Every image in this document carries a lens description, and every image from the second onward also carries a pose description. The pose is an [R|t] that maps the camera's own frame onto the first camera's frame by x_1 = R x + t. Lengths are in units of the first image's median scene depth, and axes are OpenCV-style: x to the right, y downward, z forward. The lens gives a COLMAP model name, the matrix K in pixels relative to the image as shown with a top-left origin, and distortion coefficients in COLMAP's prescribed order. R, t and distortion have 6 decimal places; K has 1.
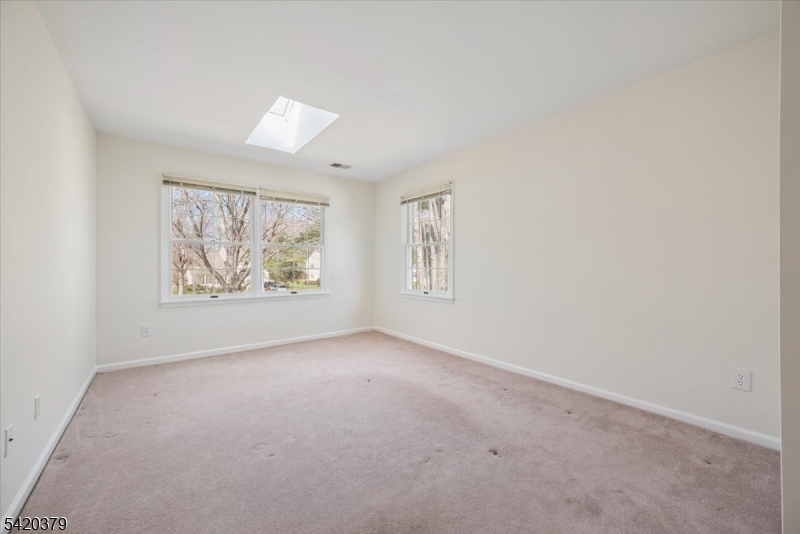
lens RADIAL K [[314.0, 0, 402.2], [0, 314.0, 265.6], [0, 0, 1]] dist [0.004245, -0.000190]
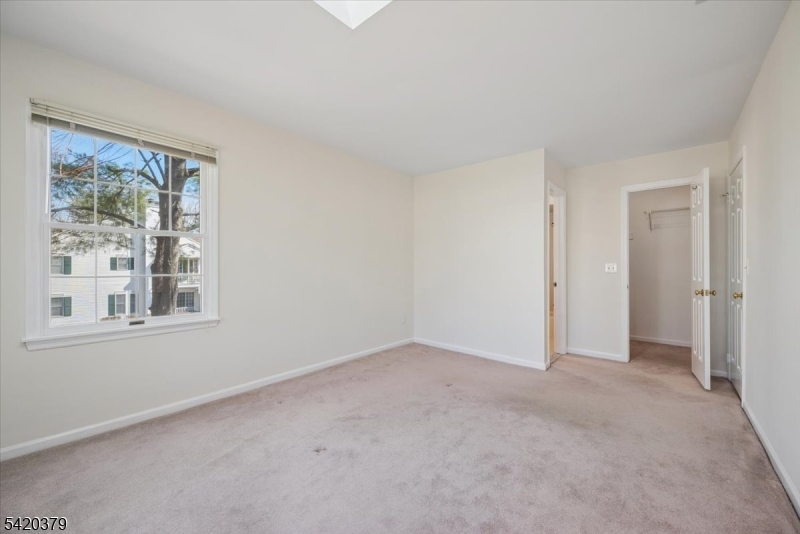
lens RADIAL K [[314.0, 0, 401.7], [0, 314.0, 266.9], [0, 0, 1]] dist [0.004245, -0.000190]
pose [[-0.190662, -0.002198, 0.981653, -0.662863], [0.000128, 0.999997, 0.002264, -0.009345], [-0.981656, 0.000558, -0.190661, 0.828799]]
